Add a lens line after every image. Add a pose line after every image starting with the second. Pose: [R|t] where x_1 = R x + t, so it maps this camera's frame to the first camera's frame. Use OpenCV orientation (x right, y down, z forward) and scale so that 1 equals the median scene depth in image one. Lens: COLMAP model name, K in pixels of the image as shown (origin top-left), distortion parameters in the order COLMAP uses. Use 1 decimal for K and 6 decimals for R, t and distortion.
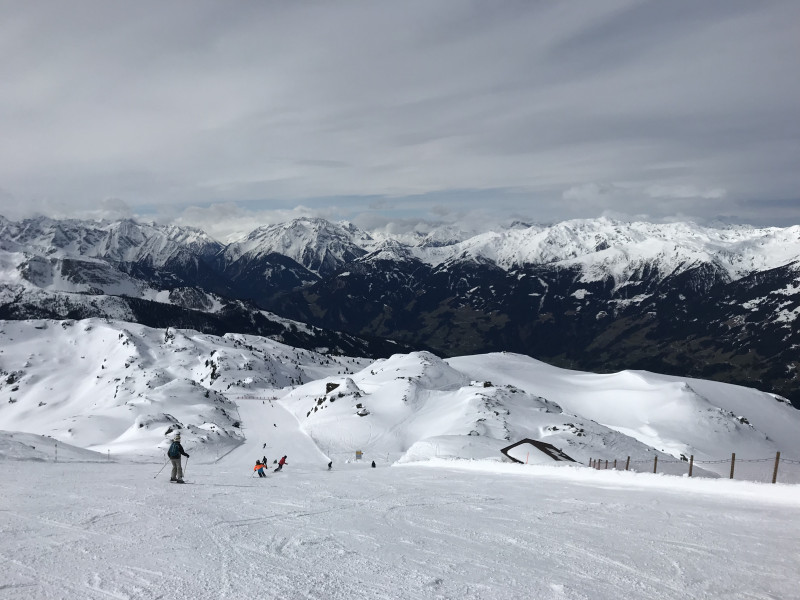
lens RADIAL K [[641.8, 0, 399.3], [0, 641.8, 287.6], [0, 0, 1]] dist [0.008113, -0.010204]
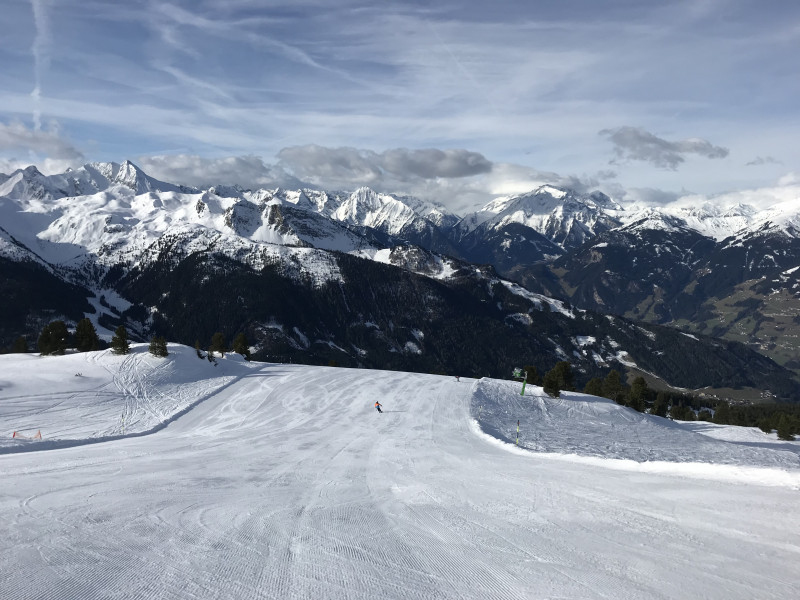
lens RADIAL K [[641.8, 0, 399.3], [0, 641.8, 287.6], [0, 0, 1]] dist [0.008113, -0.010204]
pose [[0.935188, 0.057579, -0.349438, -0.036697], [-0.045796, 0.998072, 0.041895, 0.010466], [0.351177, -0.023177, 0.936022, 0.141825]]
